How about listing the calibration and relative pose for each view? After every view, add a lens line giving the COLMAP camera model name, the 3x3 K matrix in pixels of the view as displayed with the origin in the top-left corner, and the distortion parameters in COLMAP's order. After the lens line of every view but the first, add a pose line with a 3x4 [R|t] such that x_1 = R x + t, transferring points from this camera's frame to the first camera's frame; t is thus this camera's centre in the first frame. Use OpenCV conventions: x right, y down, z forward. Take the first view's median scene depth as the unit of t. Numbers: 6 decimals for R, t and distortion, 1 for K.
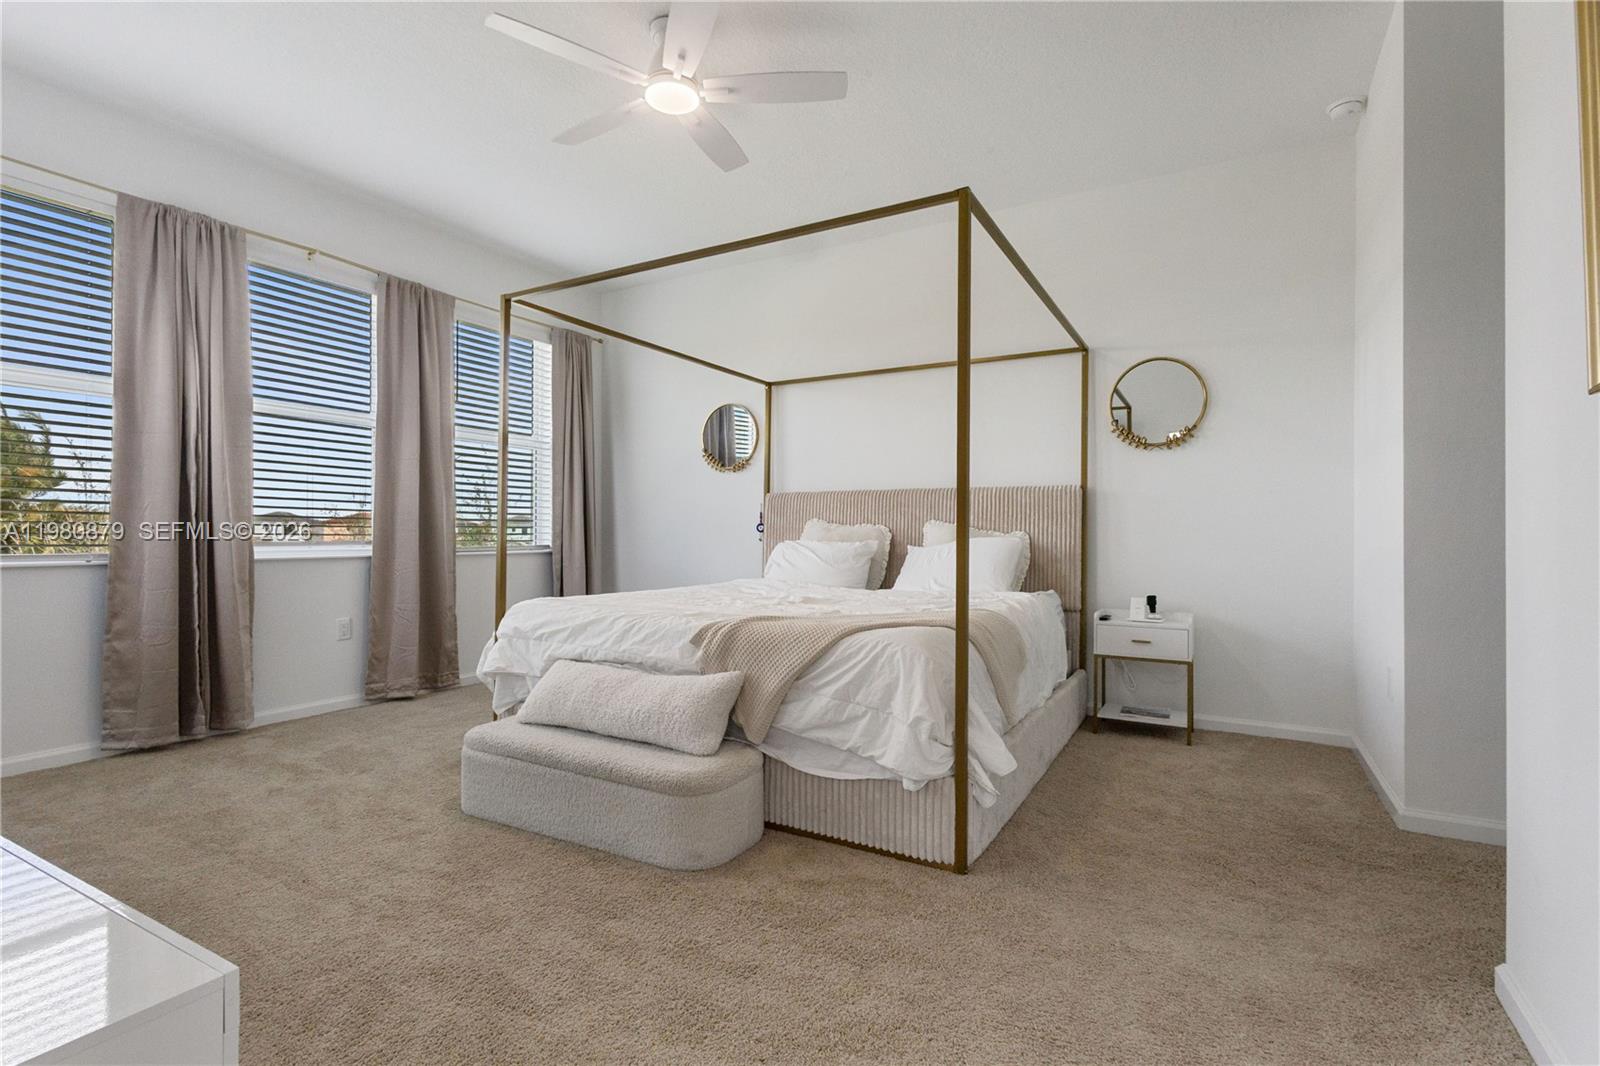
lens RADIAL K [[739.8, 0, 800.0], [0, 739.8, 533.0], [0, 0, 1]] dist [0.001224, 0.000190]
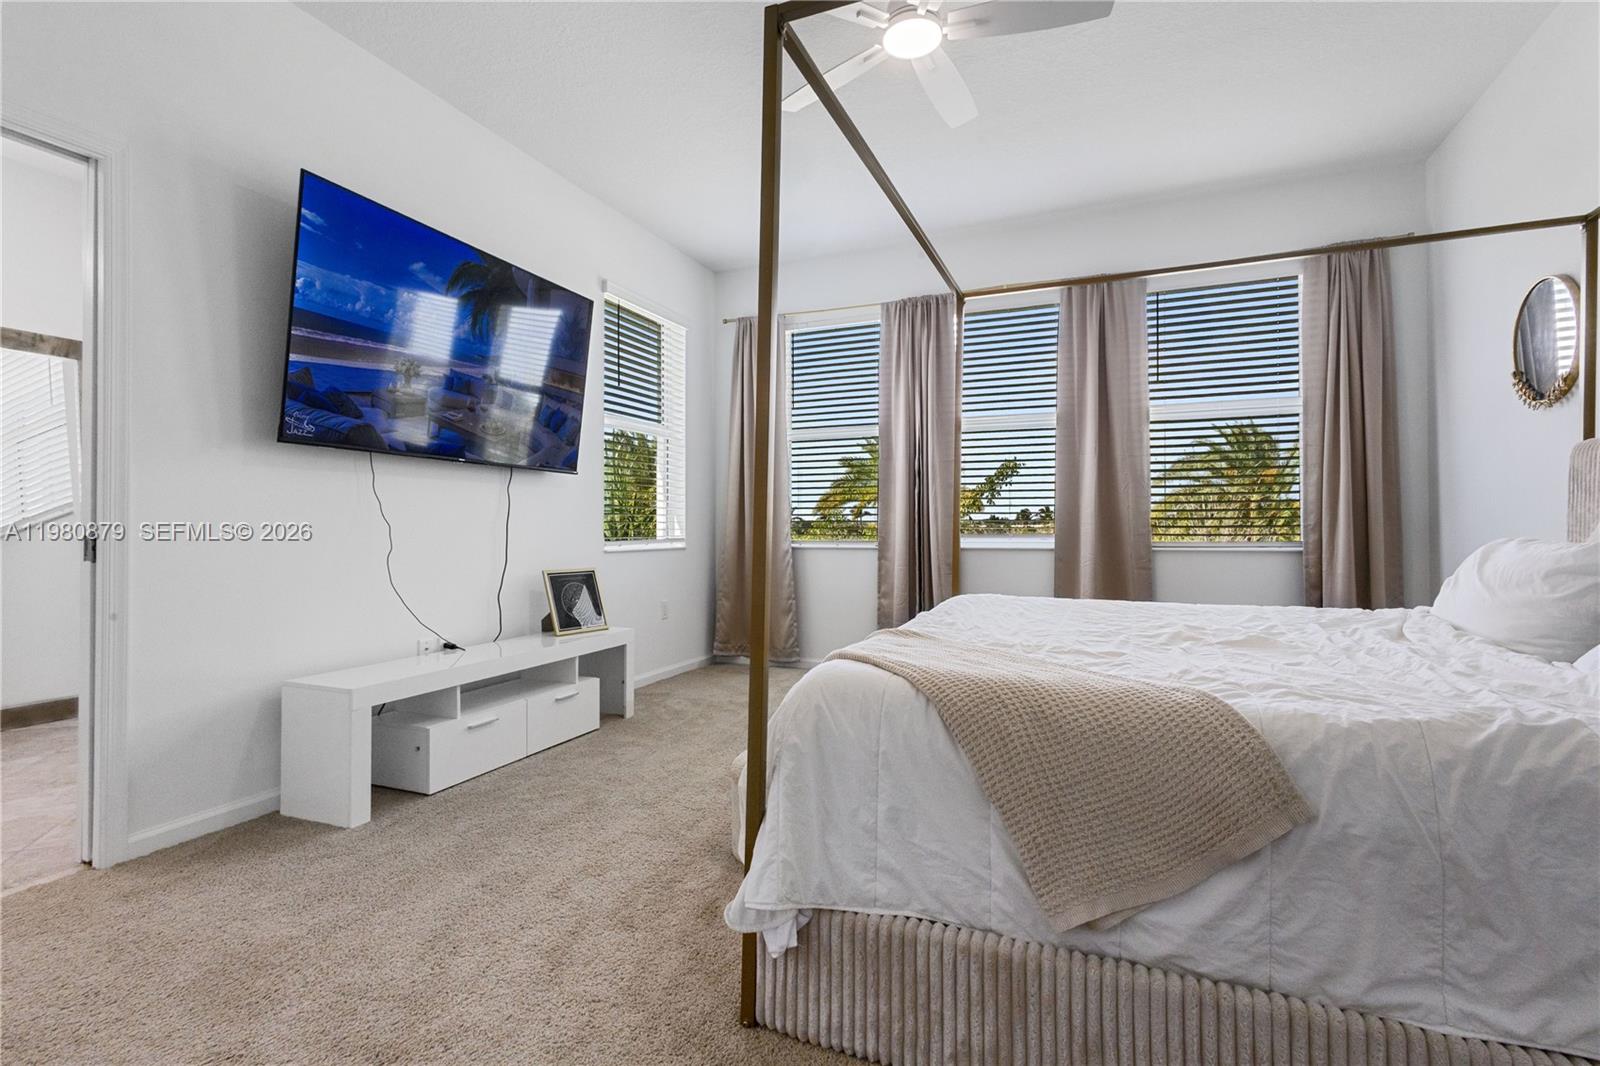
lens RADIAL K [[763.6, 0, 800.0], [0, 763.6, 533.0], [0, 0, 1]] dist [-0.000058, 0.000082]
pose [[0.117765, 0.007119, -0.993016, 0.512161], [0.015379, 0.999841, 0.008992, -0.005613], [0.992922, -0.016331, 0.117637, 0.525408]]
